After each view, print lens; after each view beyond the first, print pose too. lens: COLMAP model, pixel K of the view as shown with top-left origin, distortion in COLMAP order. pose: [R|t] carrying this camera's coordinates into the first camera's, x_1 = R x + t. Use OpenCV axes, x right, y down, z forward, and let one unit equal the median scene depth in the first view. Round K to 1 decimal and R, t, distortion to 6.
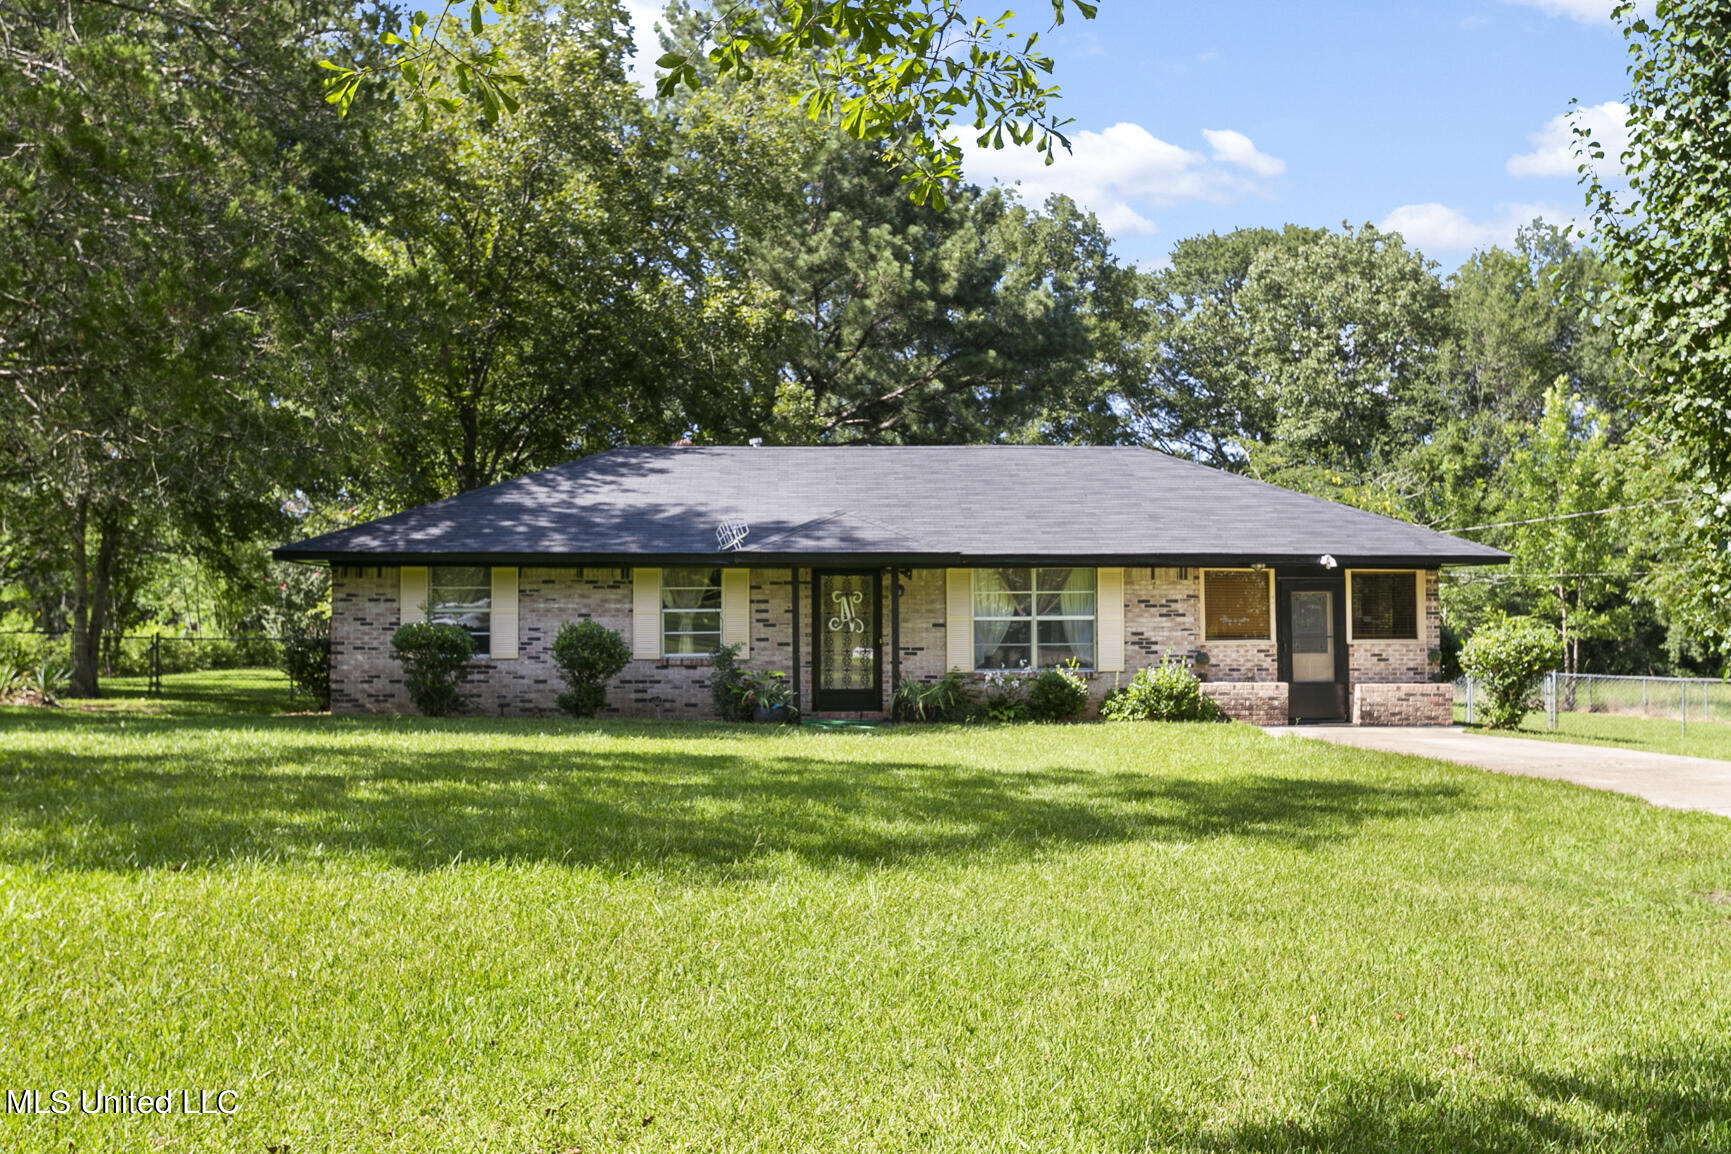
lens RADIAL K [[1818.2, 0, 865.8], [0, 1818.2, 578.7], [0, 0, 1]] dist [0.001372, 0.000000]
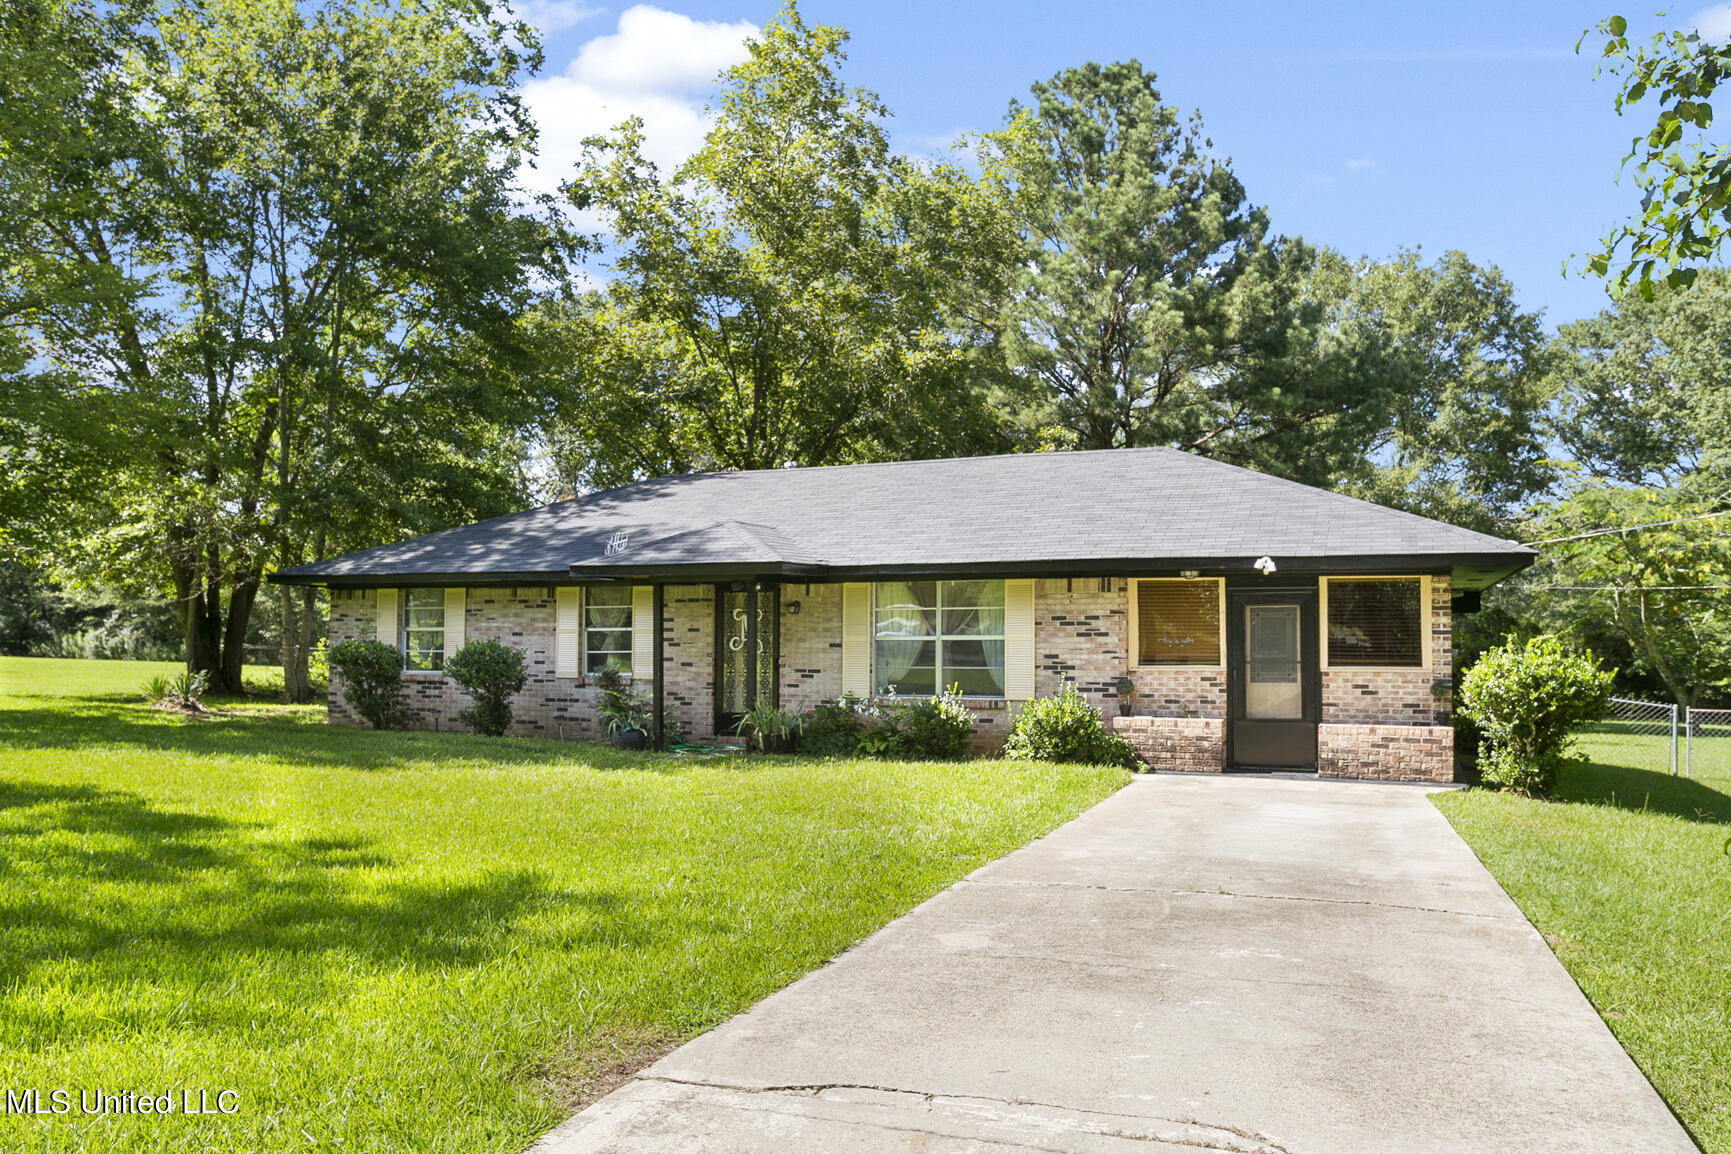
lens RADIAL K [[1336.2, 0, 865.2], [0, 1336.2, 578.0], [0, 0, 1]] dist [0.003962, -0.001744]
pose [[0.903993, -0.017648, -0.427182, 0.337858], [0.003597, 0.999426, -0.033677, 0.014468], [0.427532, 0.028907, 0.903538, 0.399755]]
